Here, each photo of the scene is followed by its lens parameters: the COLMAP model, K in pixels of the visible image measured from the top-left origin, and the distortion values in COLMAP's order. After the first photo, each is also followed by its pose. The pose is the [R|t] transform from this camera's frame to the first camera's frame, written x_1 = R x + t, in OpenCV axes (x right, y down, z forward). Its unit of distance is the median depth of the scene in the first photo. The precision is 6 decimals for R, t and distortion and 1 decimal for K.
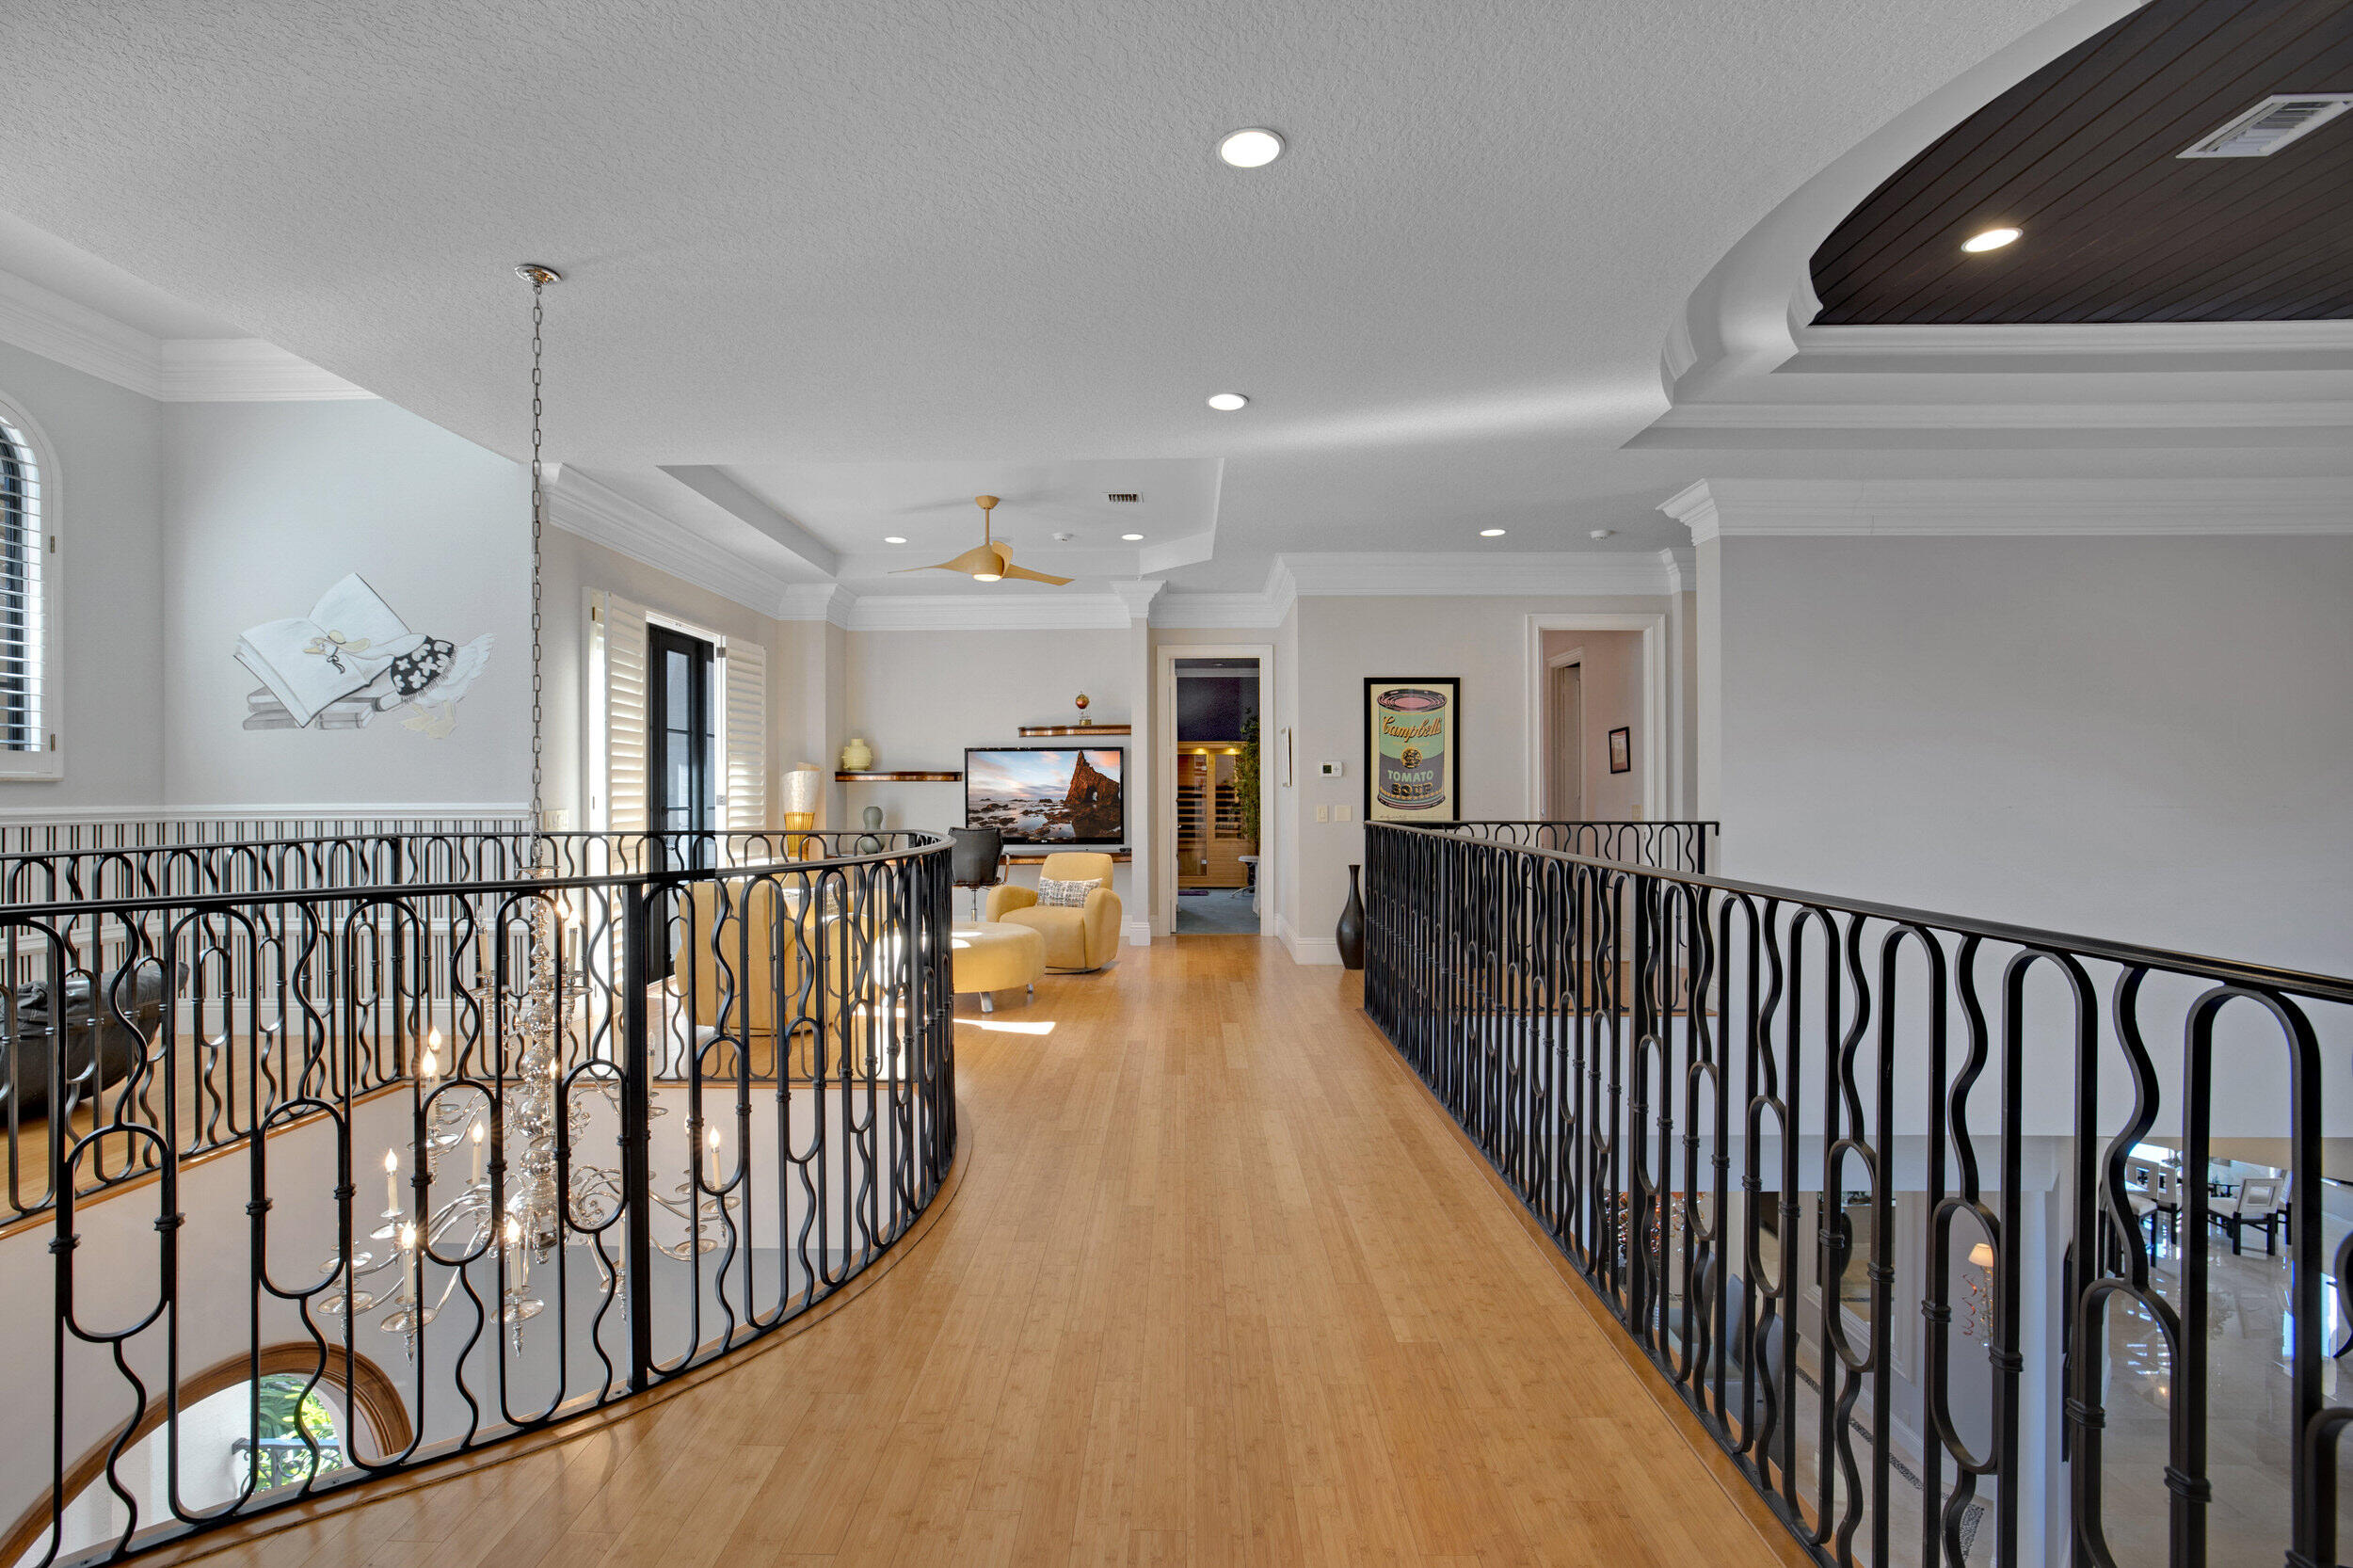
lens RADIAL K [[1016.3, 0, 1174.3], [0, 1016.3, 787.6], [0, 0, 1]] dist [-0.043146, 0.019403]
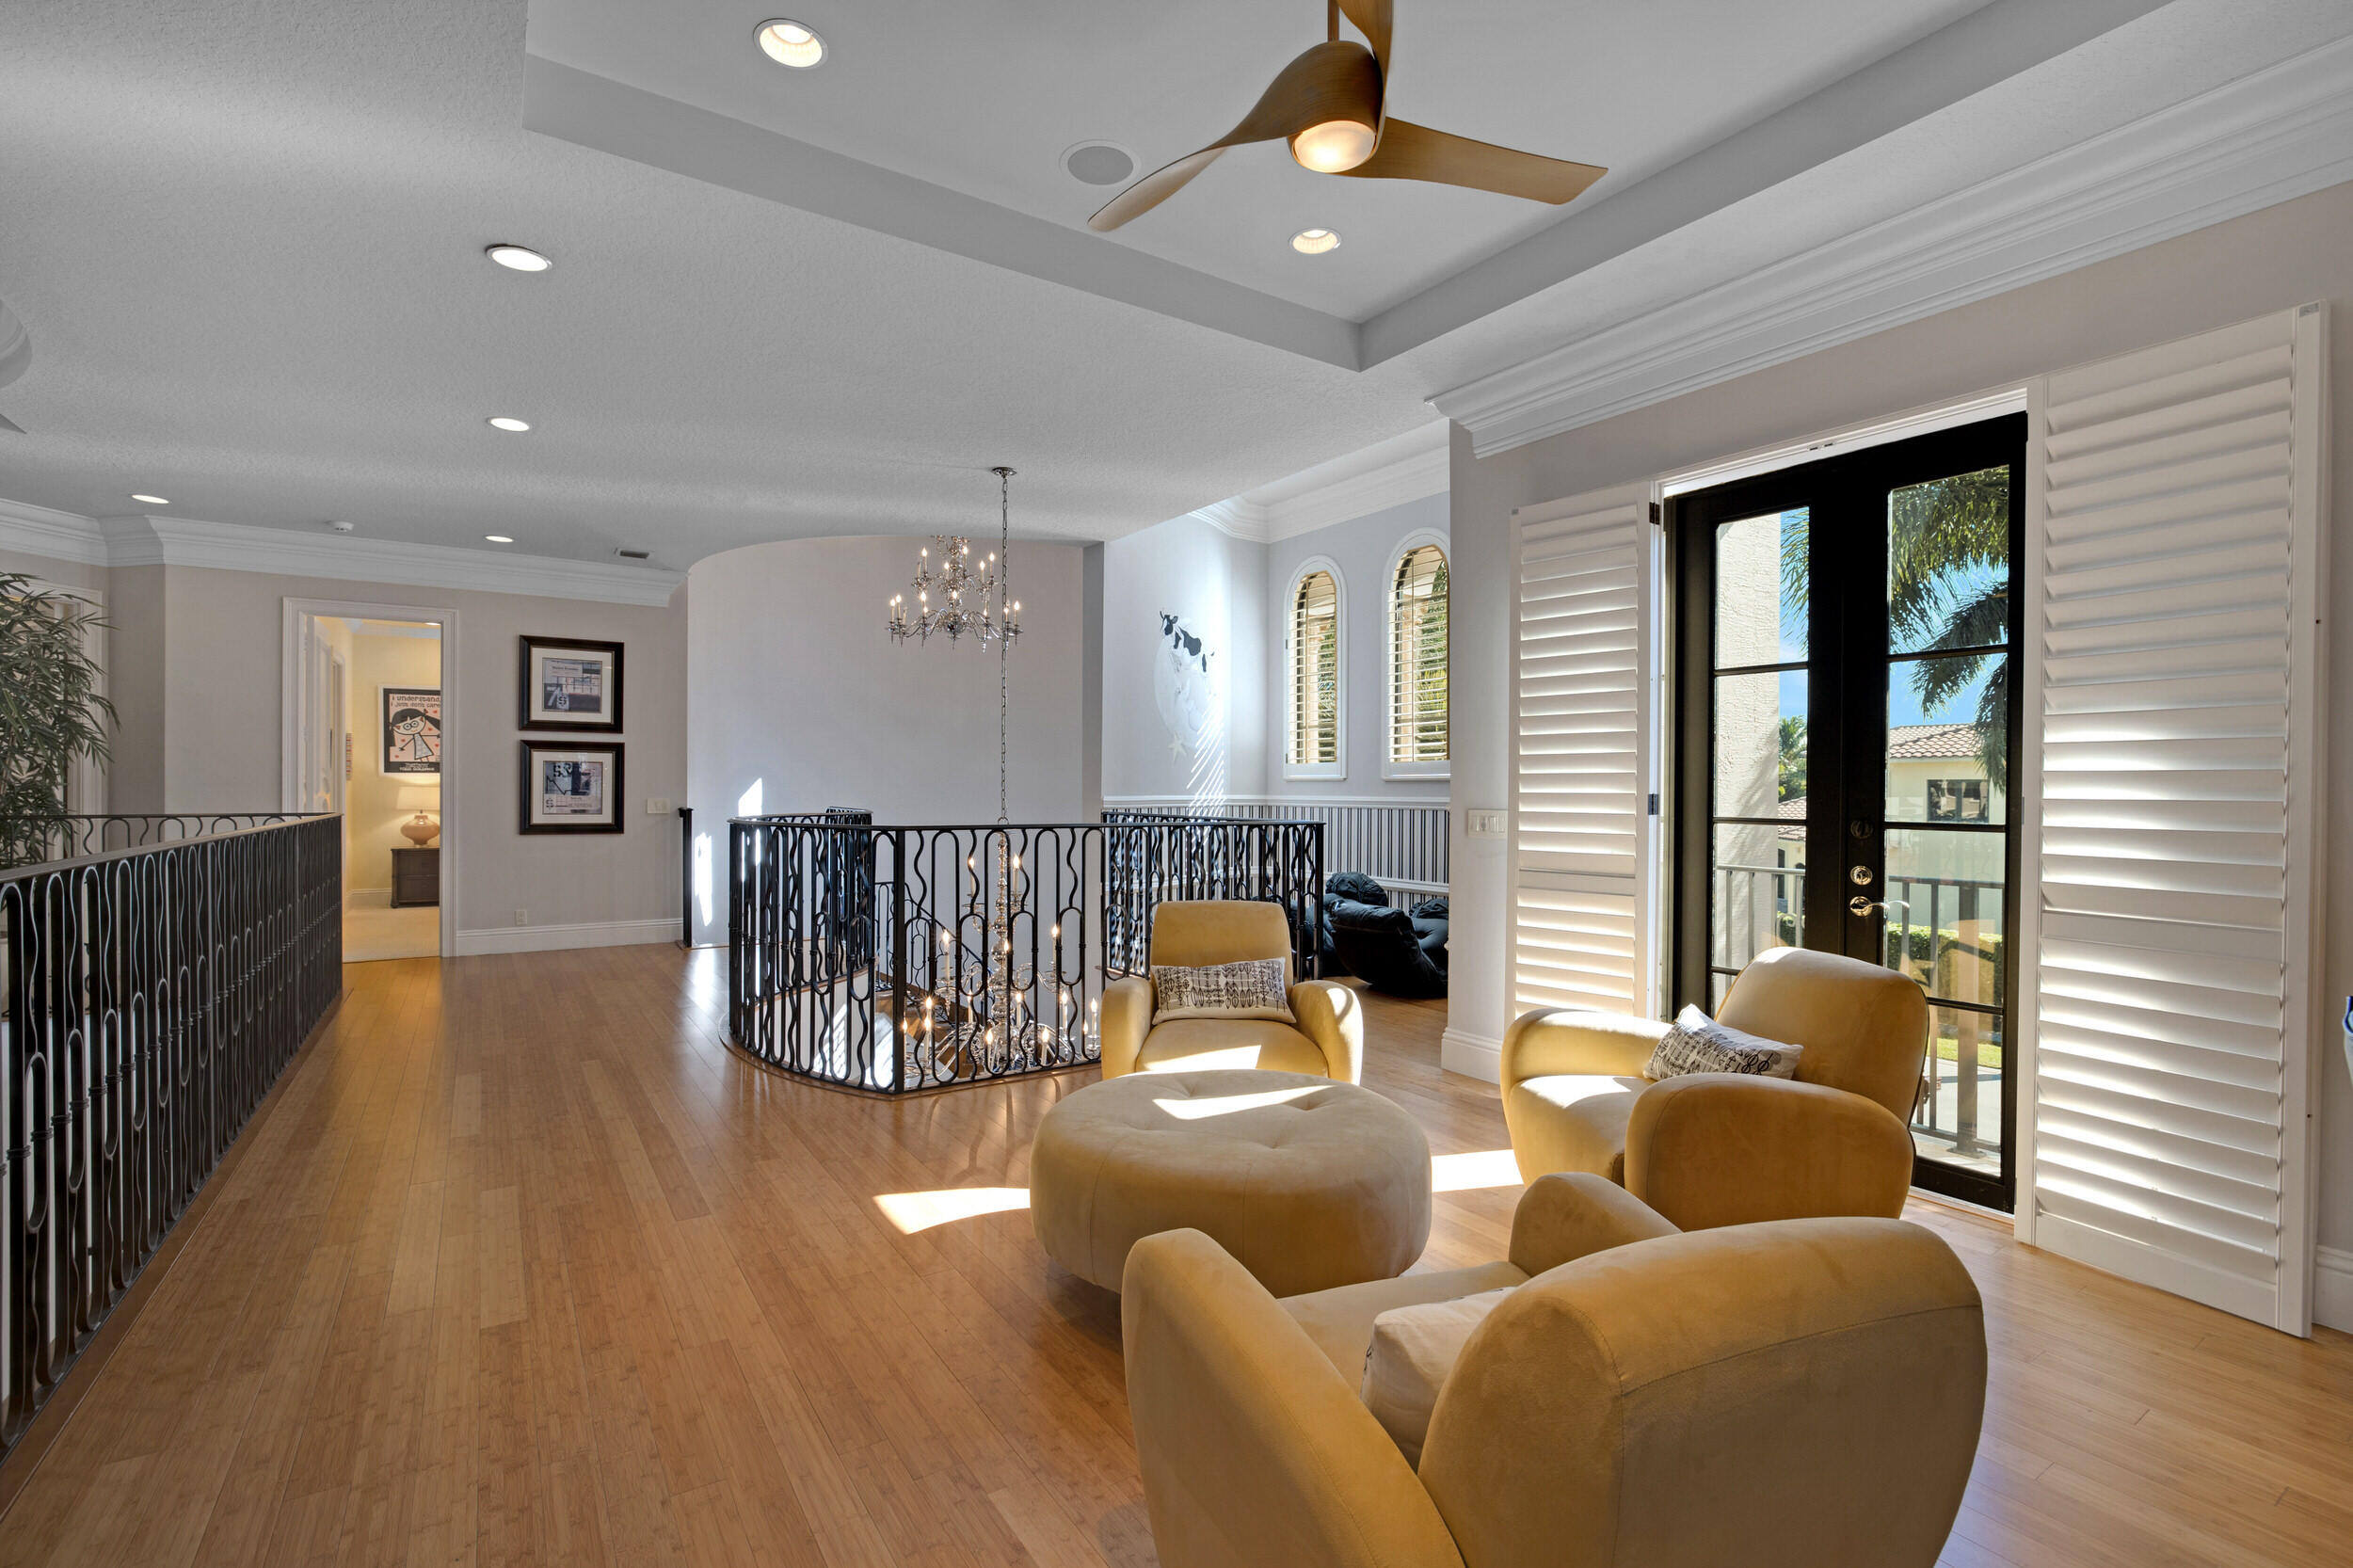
lens RADIAL K [[1016.3, 0, 1174.3], [0, 1016.3, 787.6], [0, 0, 1]] dist [-0.043146, 0.019403]
pose [[-0.793473, -0.009130, -0.608537, 0.045206], [-0.007125, 0.999958, -0.005713, 0.007560], [0.608564, -0.000197, -0.793505, 0.990528]]
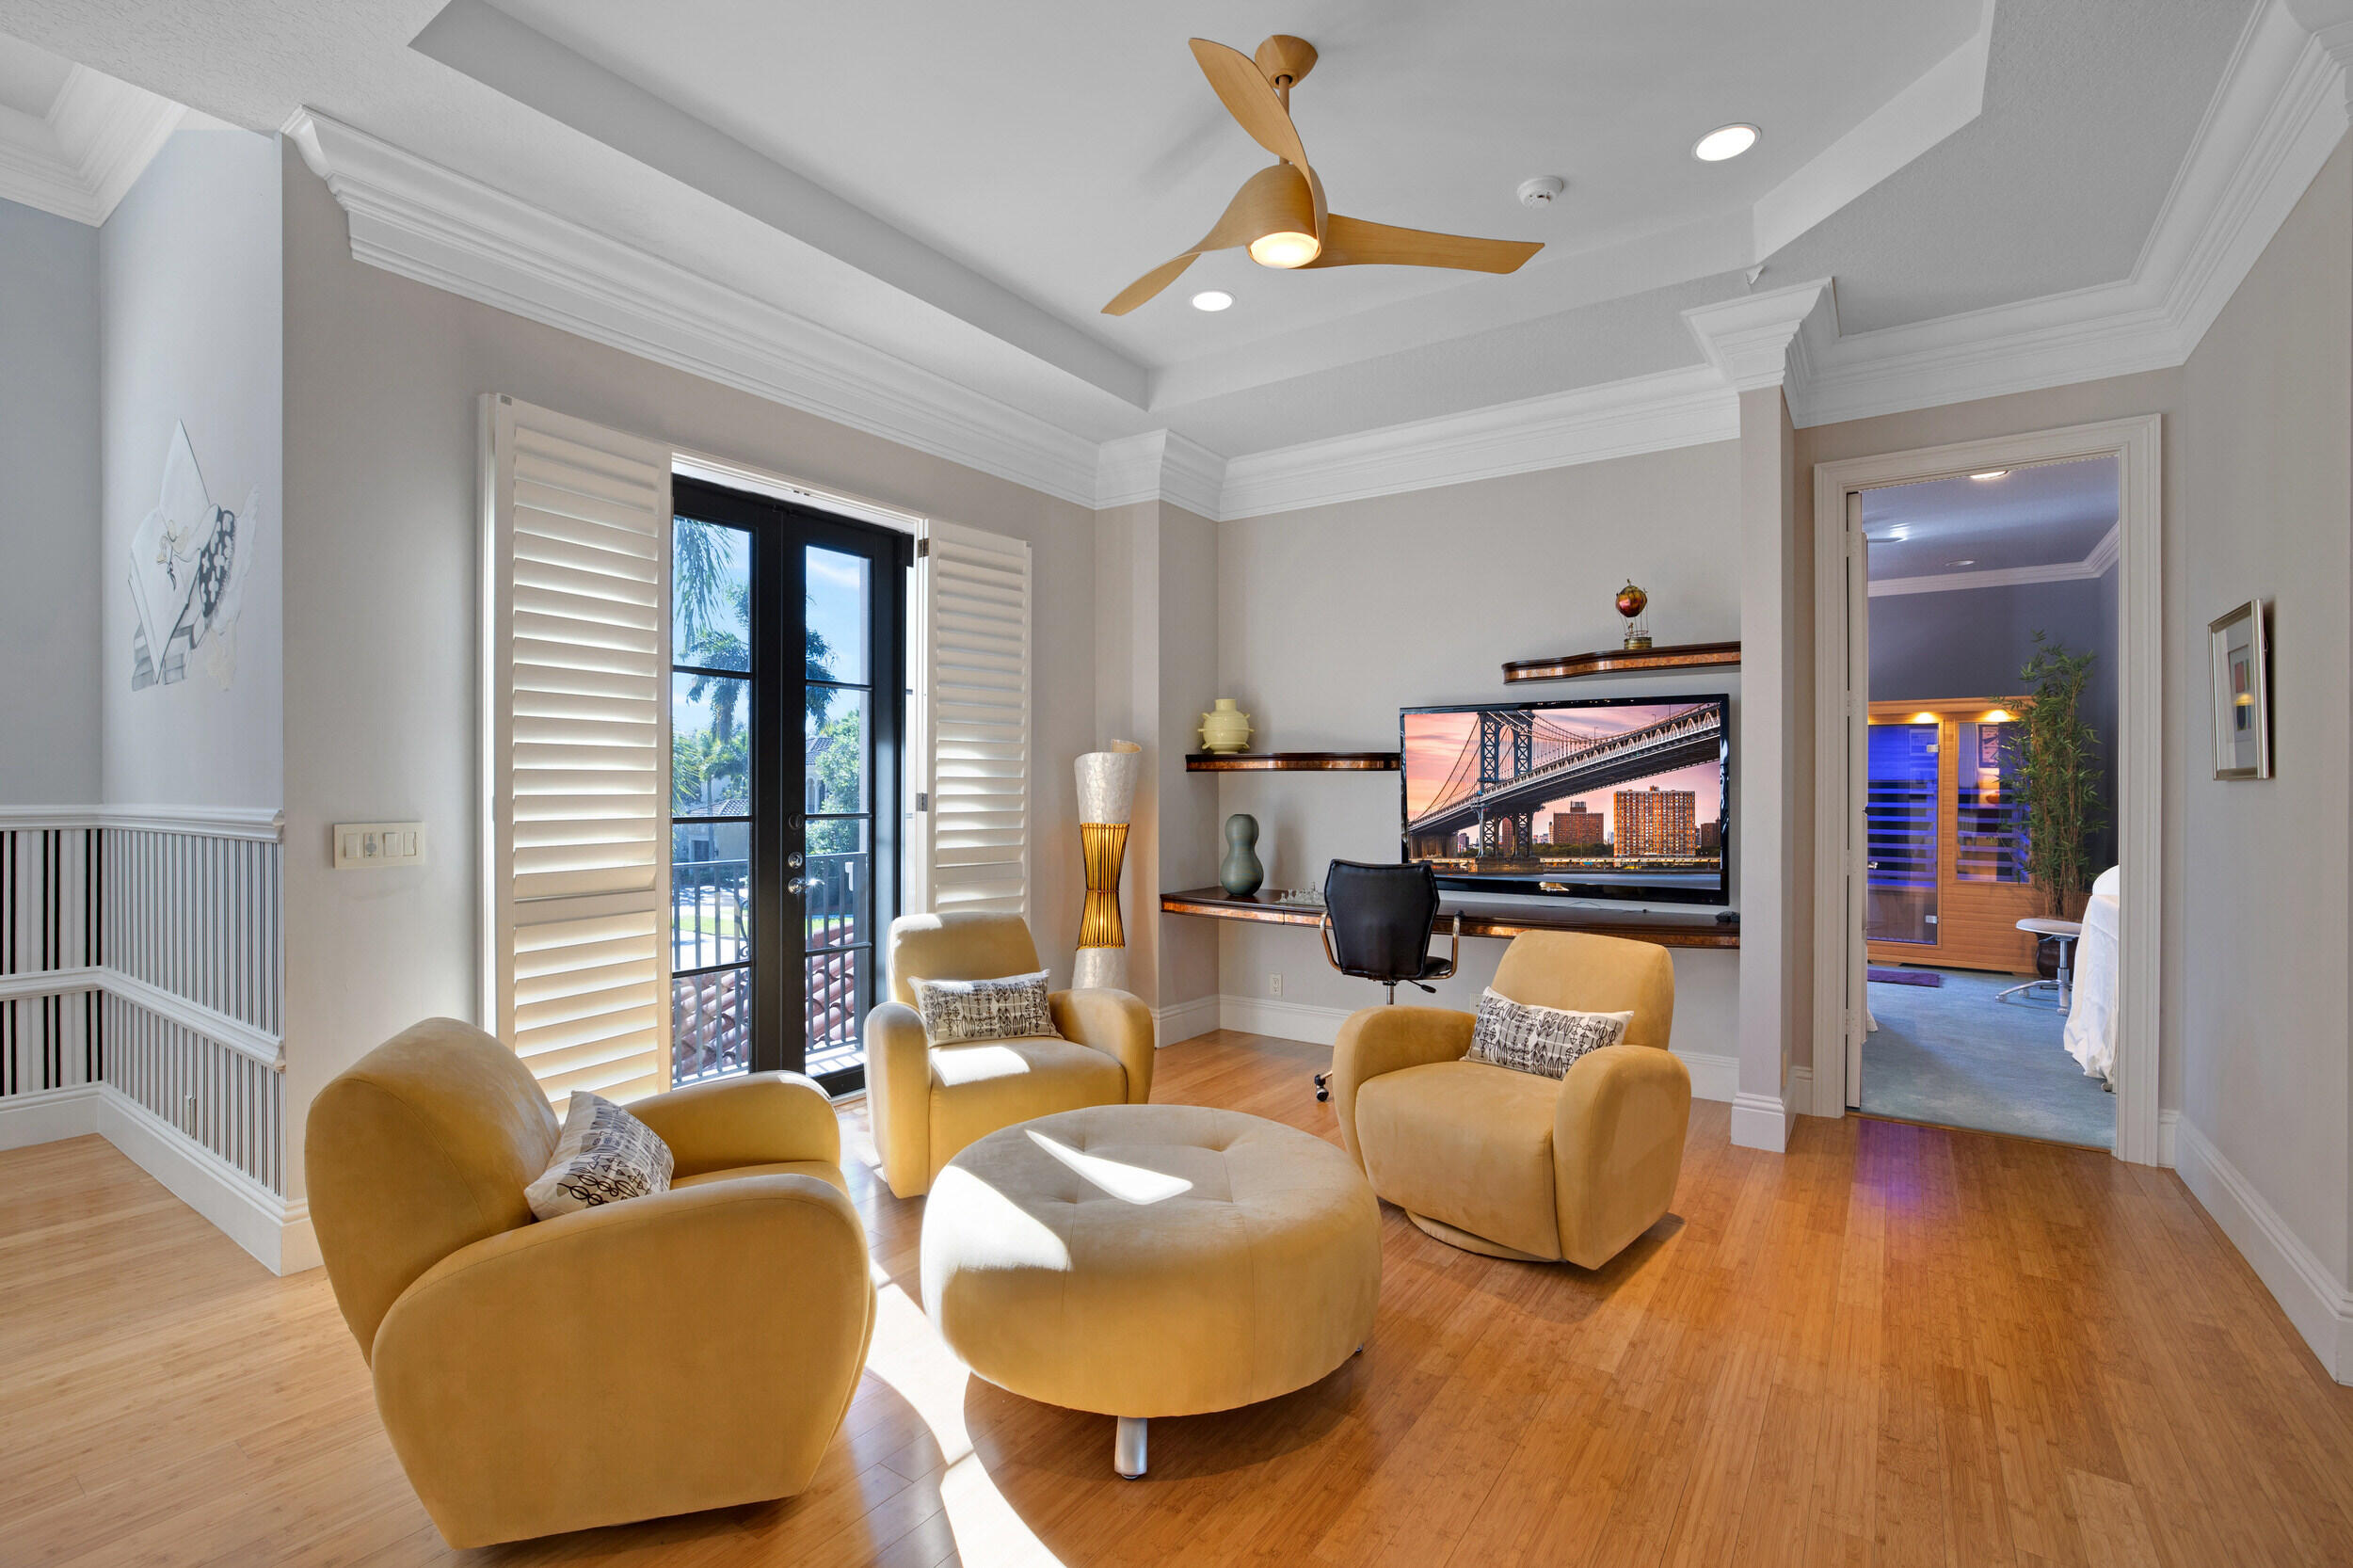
lens RADIAL K [[1016.3, 0, 1174.3], [0, 1016.3, 787.6], [0, 0, 1]] dist [-0.043146, 0.019403]
pose [[0.820528, 0.003376, -0.571596, 0.004847], [-0.000690, 0.999988, 0.004915, 0.001304], [0.571606, -0.003638, 0.820520, 0.543245]]
